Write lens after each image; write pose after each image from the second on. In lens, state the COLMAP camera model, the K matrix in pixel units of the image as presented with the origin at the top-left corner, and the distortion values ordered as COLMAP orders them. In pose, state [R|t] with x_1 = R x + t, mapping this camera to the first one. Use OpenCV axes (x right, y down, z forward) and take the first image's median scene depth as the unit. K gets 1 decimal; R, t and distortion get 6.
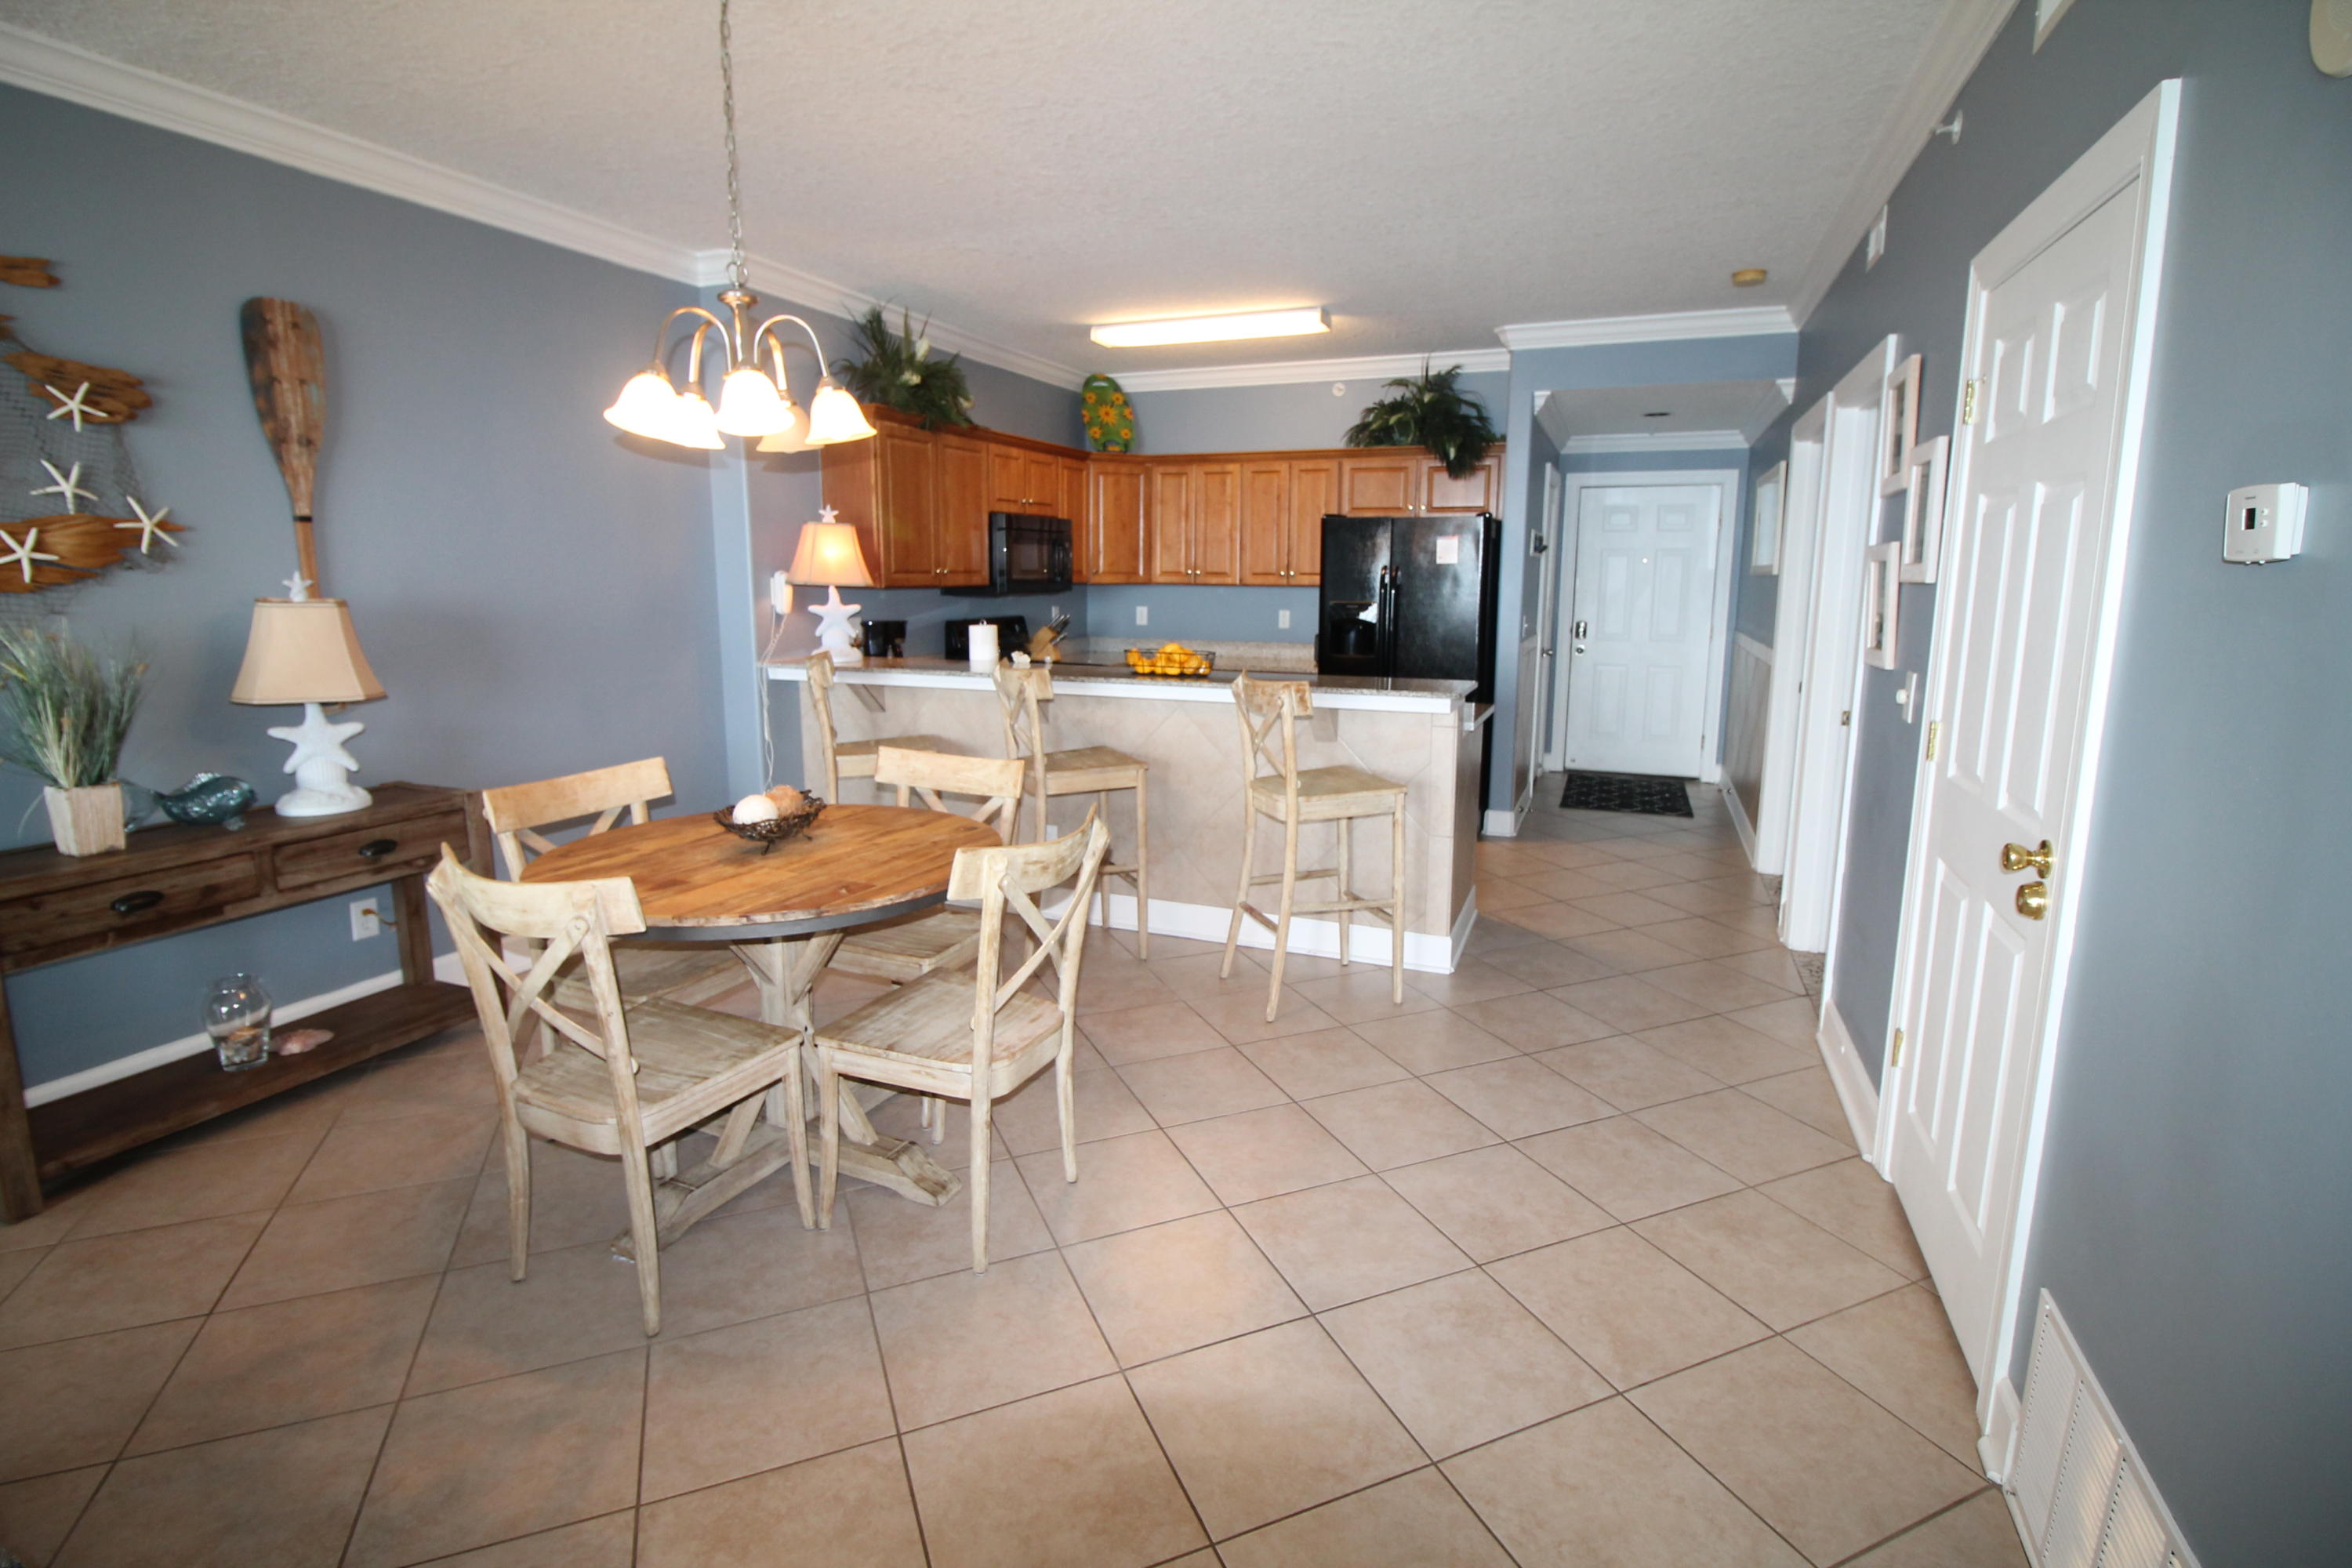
lens RADIAL K [[1103.7, 0, 1183.3], [0, 1103.7, 762.2], [0, 0, 1]] dist [-0.000050, -0.015723]
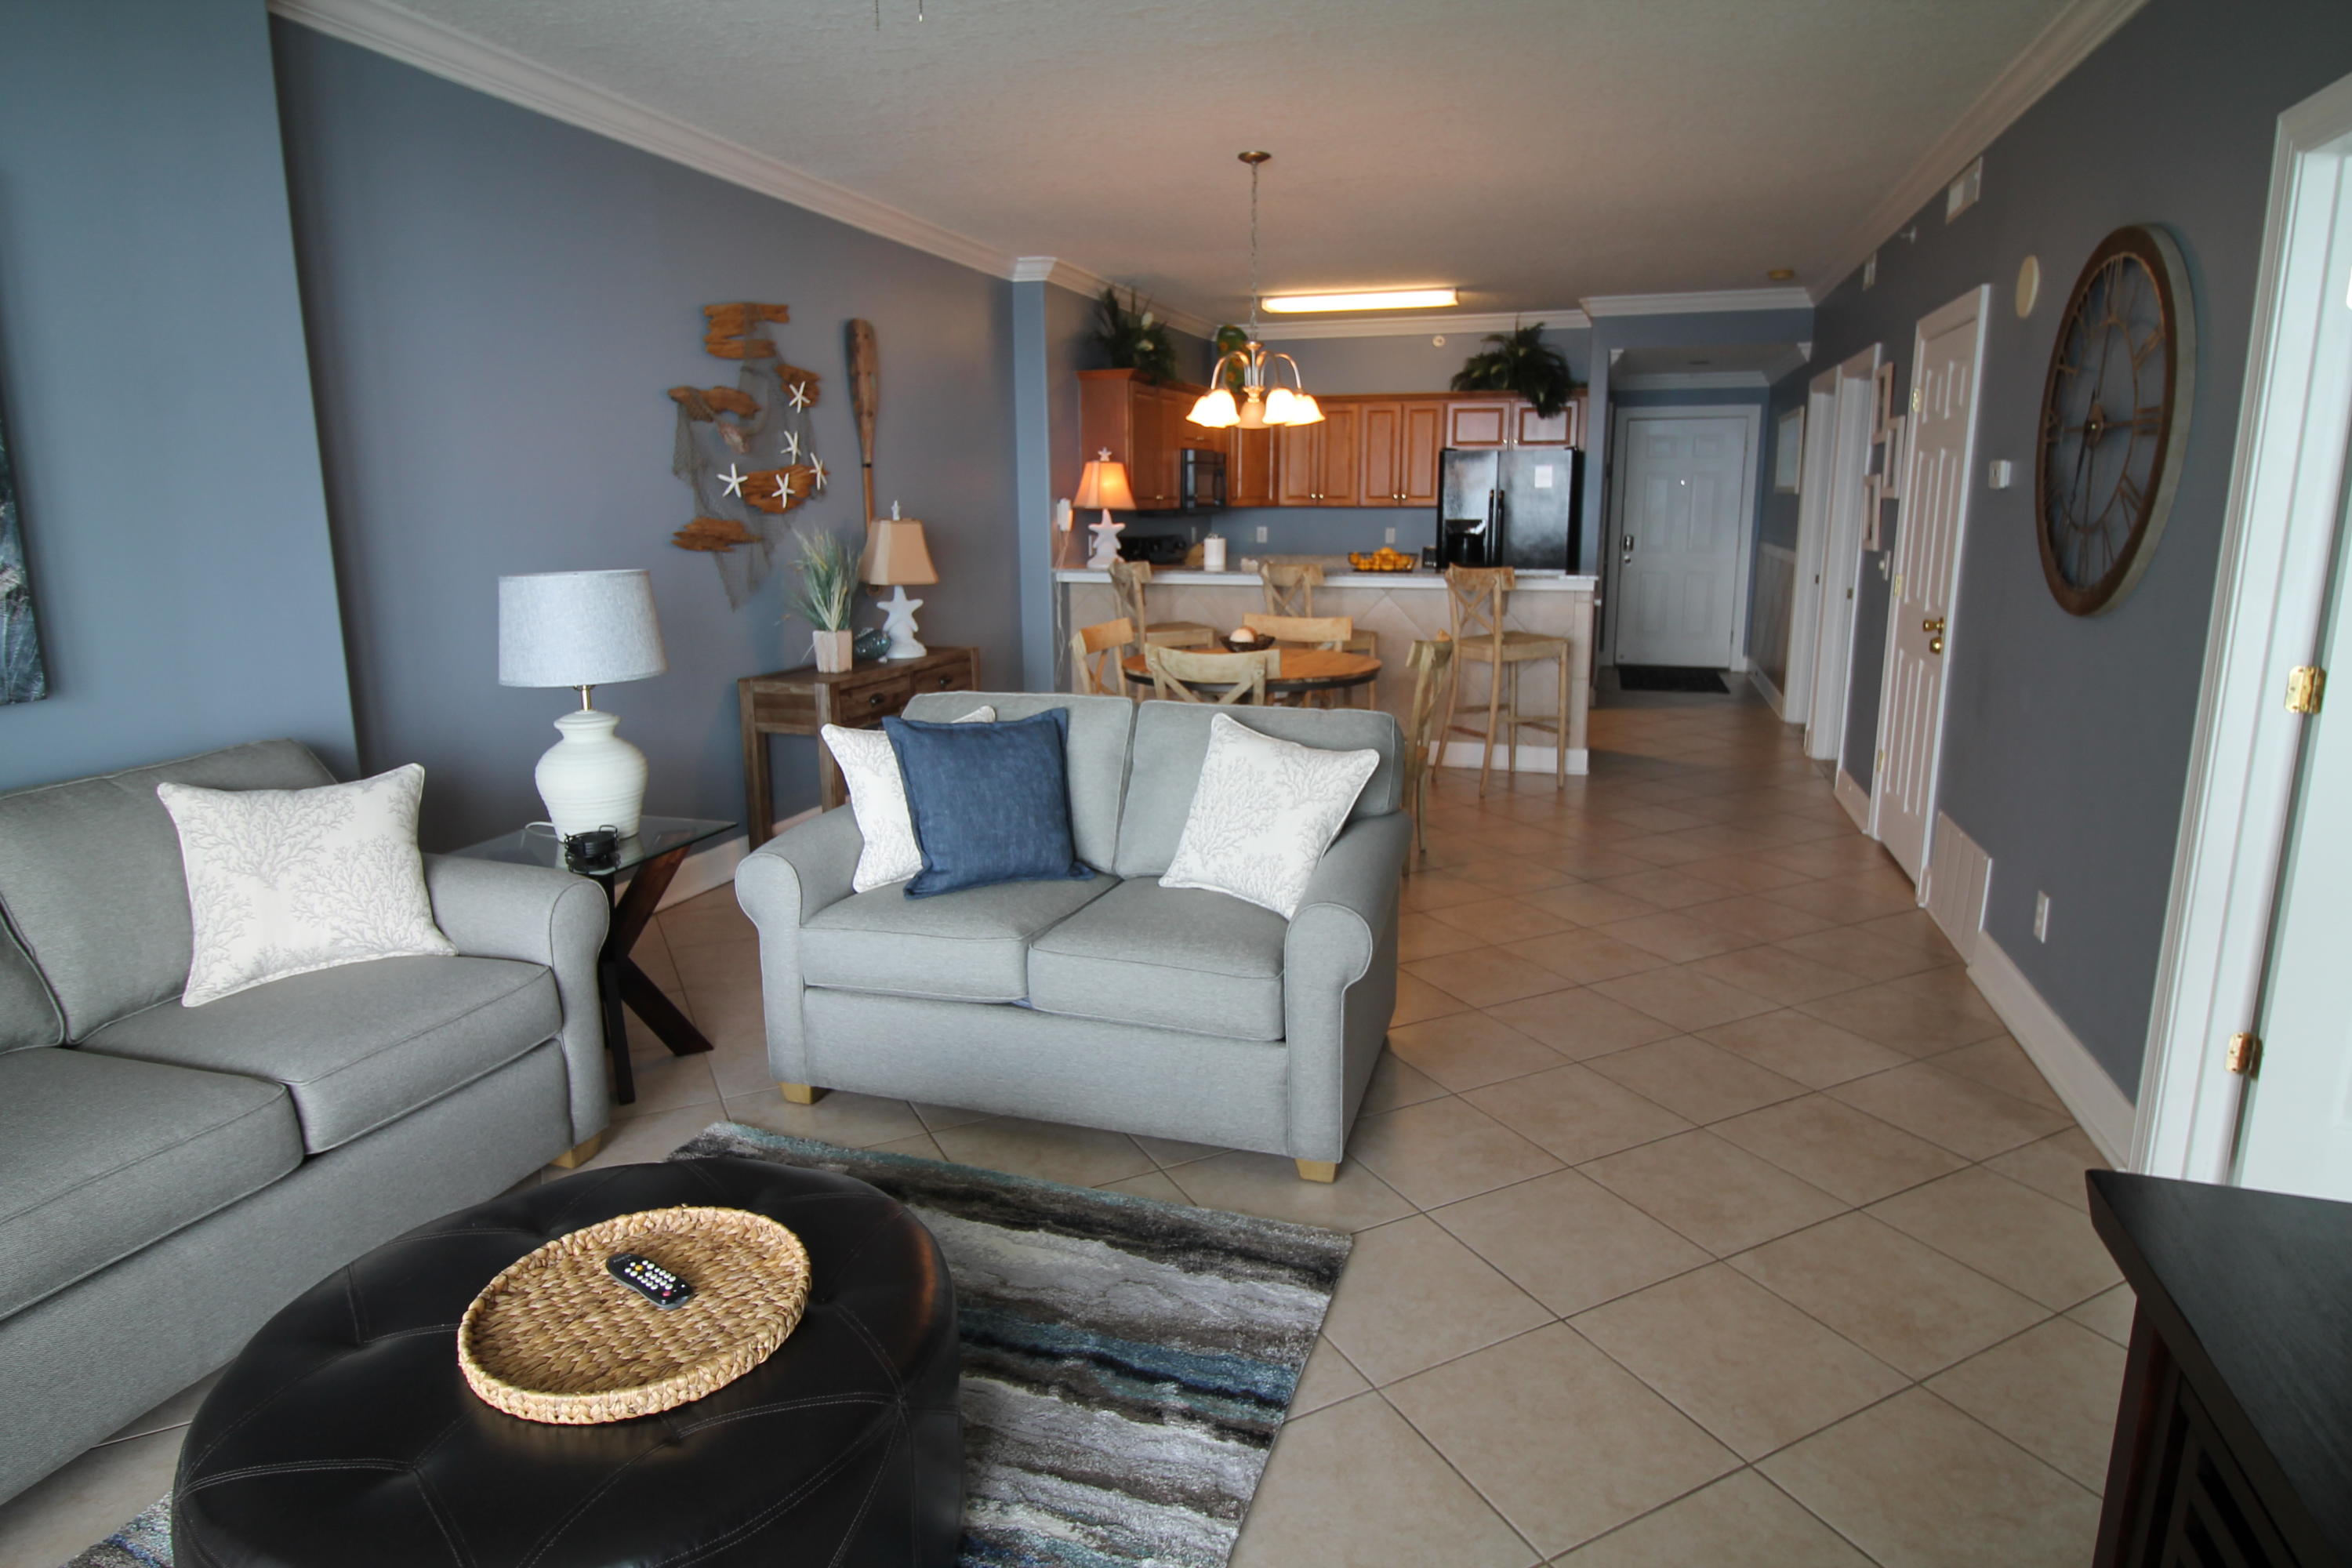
lens RADIAL K [[1300.3, 0, 1187.6], [0, 1300.3, 759.0], [0, 0, 1]] dist [0.004341, -0.011811]
pose [[0.997239, -0.023597, 0.070408, -0.271009], [0.021489, 0.999302, 0.030542, 0.073691], [-0.071079, -0.028945, 0.997051, -0.447660]]
